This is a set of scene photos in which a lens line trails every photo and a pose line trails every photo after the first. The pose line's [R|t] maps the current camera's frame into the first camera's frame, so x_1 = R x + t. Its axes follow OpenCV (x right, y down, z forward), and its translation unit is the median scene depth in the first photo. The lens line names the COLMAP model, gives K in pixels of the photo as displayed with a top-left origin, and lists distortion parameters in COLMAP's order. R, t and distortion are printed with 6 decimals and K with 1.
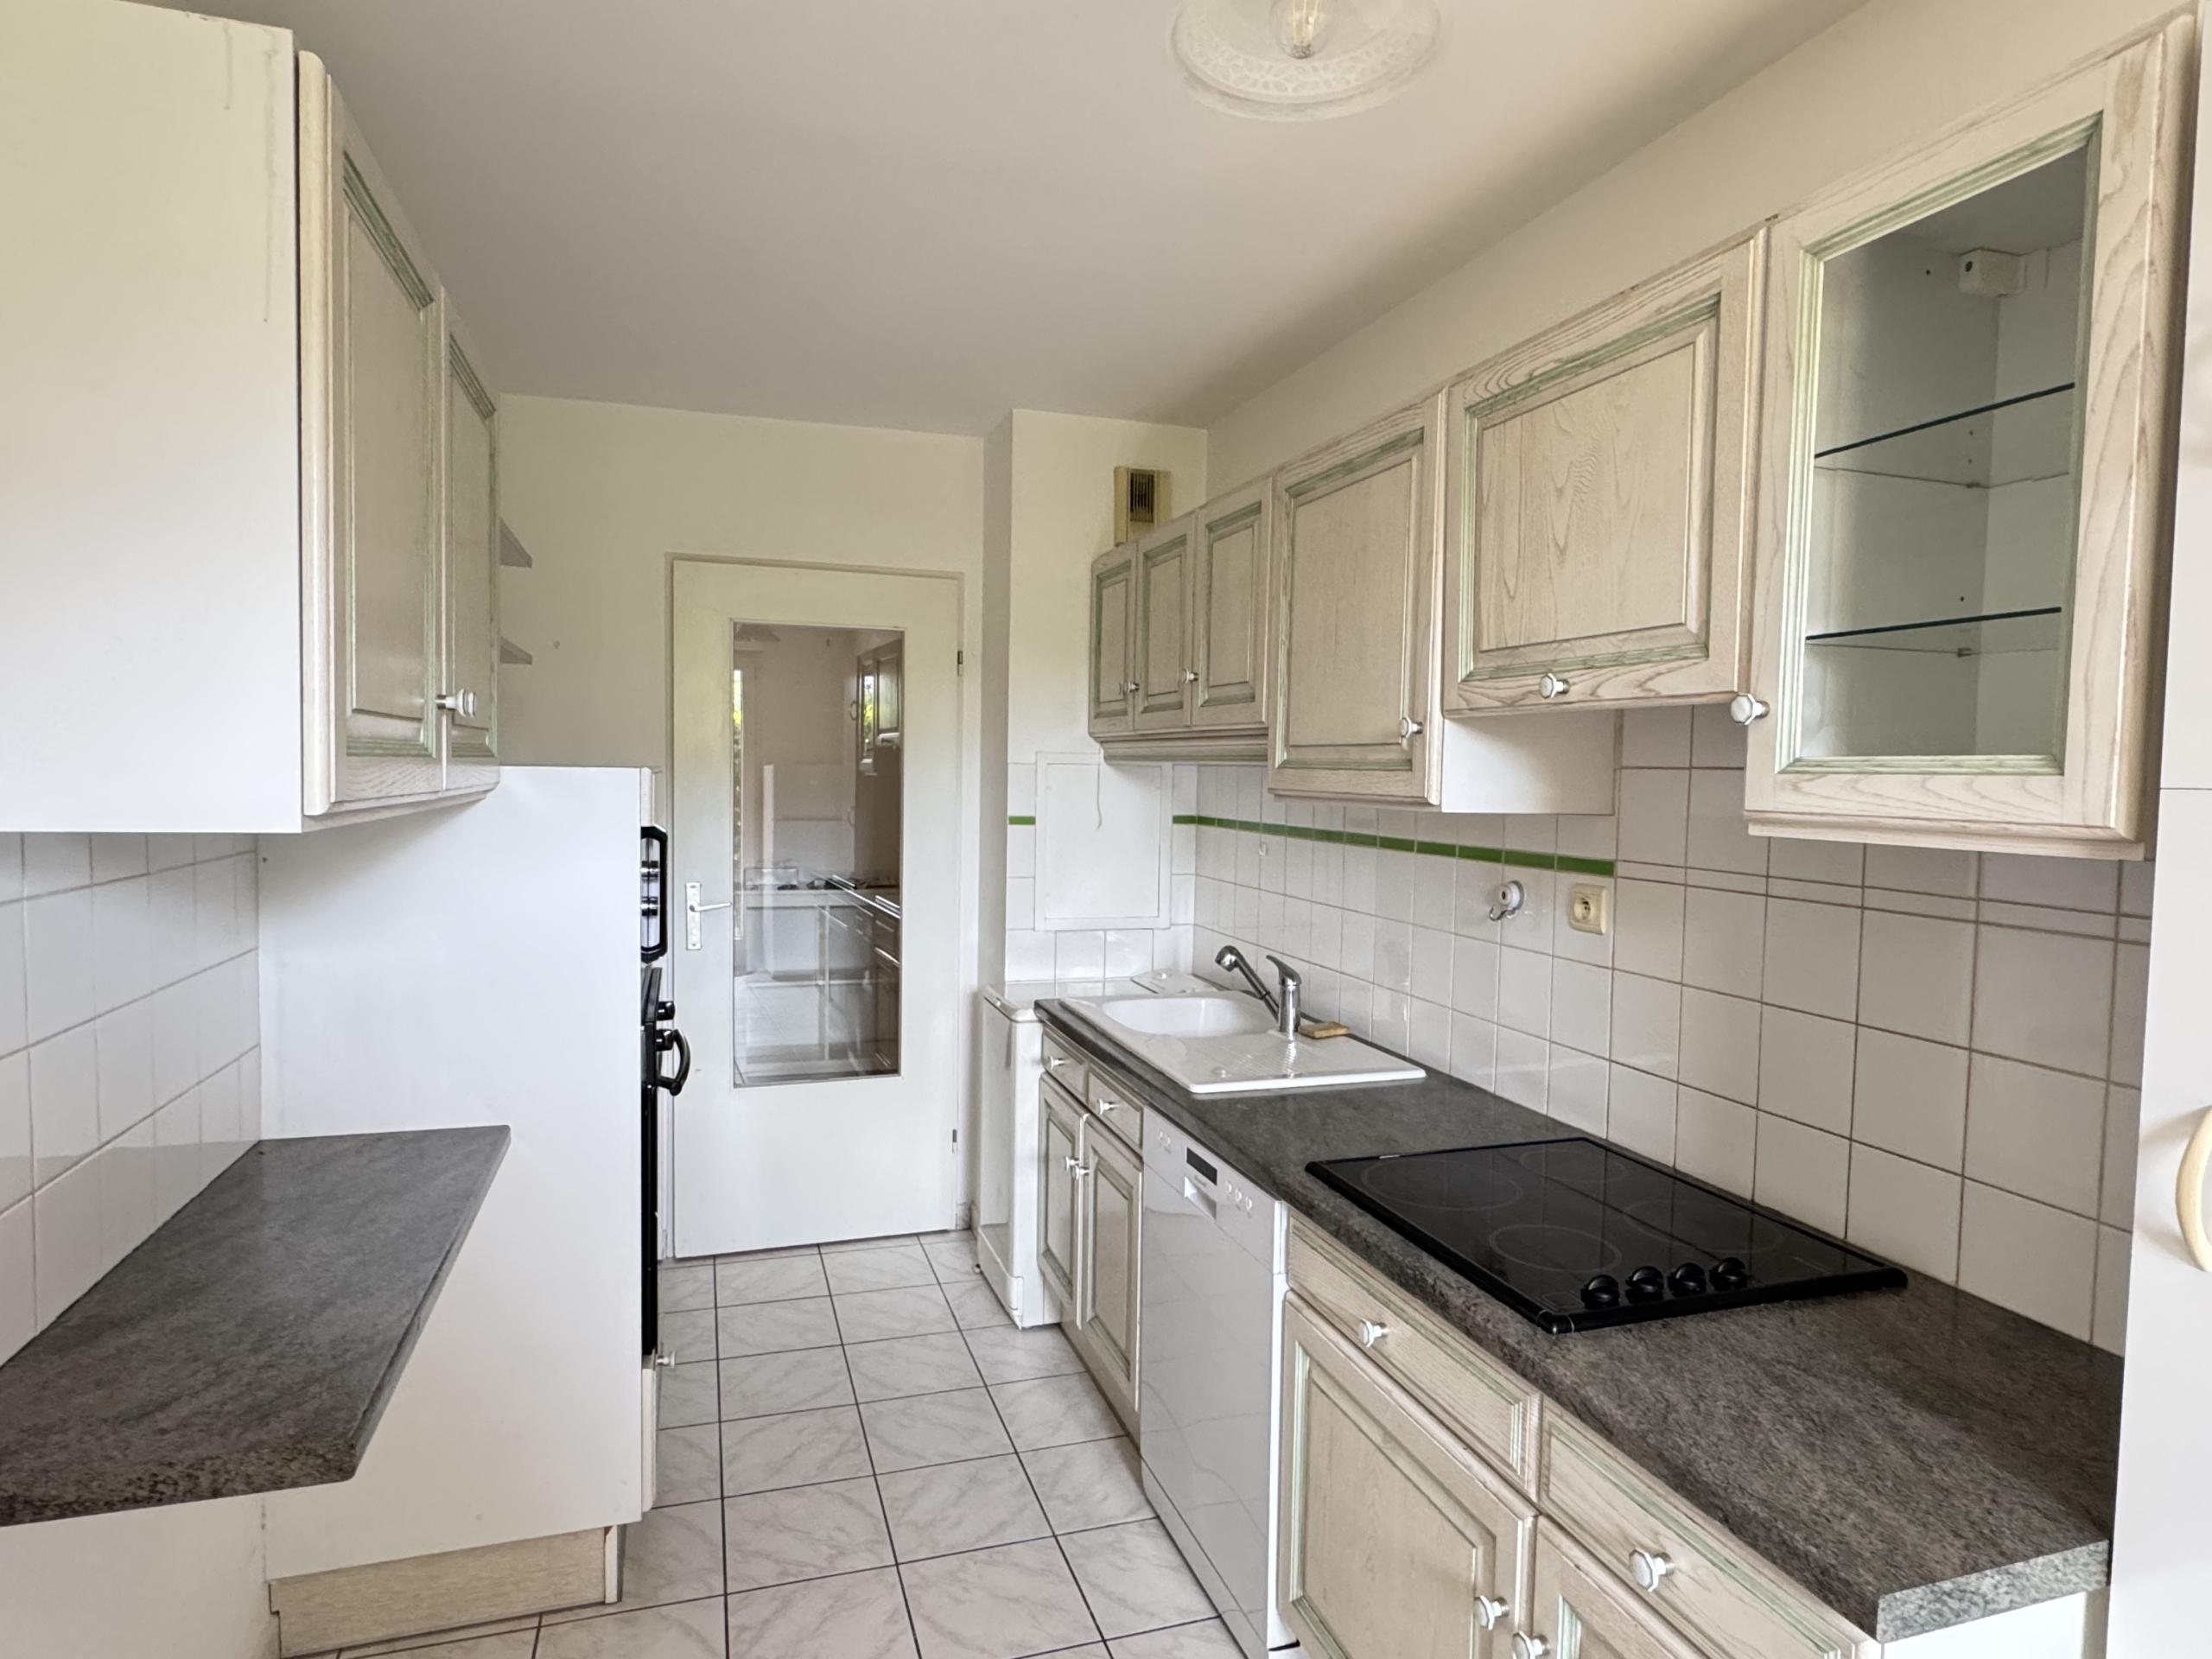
lens RADIAL K [[1197.8, 0, 1106.7], [0, 1197.8, 832.0], [0, 0, 1]] dist [0.001401, -0.001946]
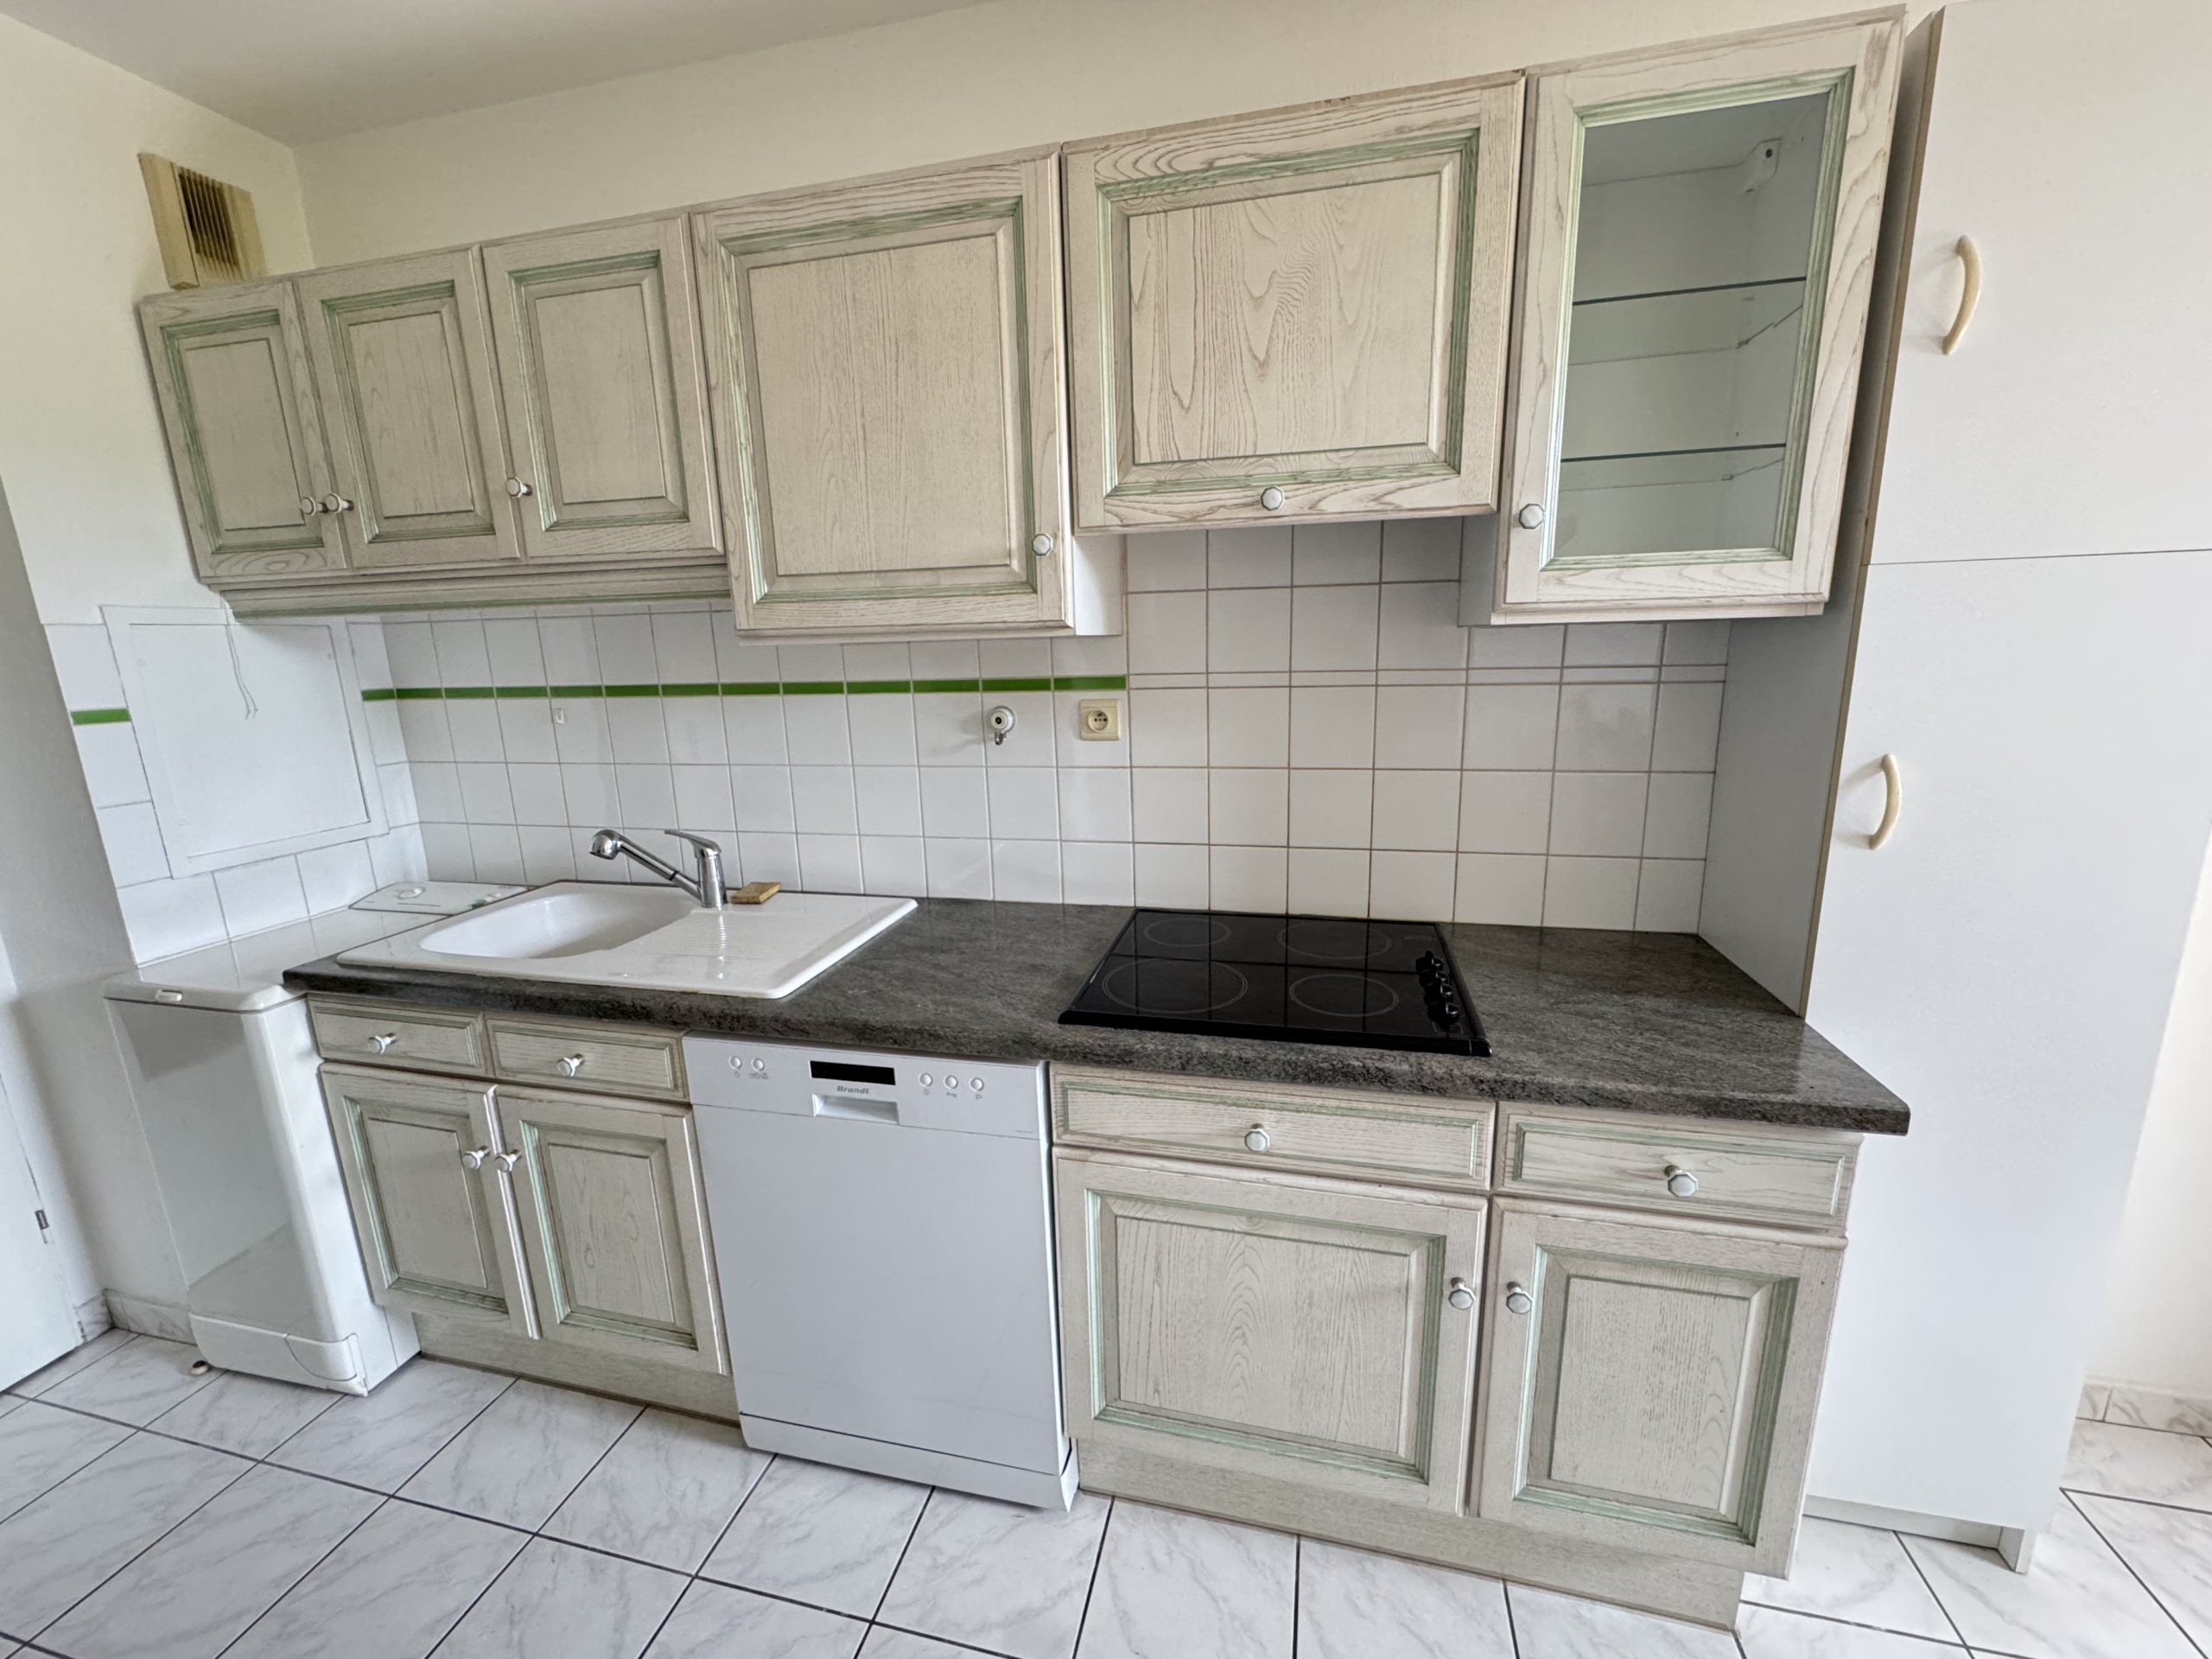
lens RADIAL K [[872.5, 0, 1103.1], [0, 872.5, 823.5], [0, 0, 1]] dist [-0.002382, -0.000303]
pose [[0.540943, -0.207674, 0.815016, -0.333083], [0.079843, 0.977339, 0.196043, -0.003780], [-0.837261, -0.040975, 0.545267, 0.584101]]
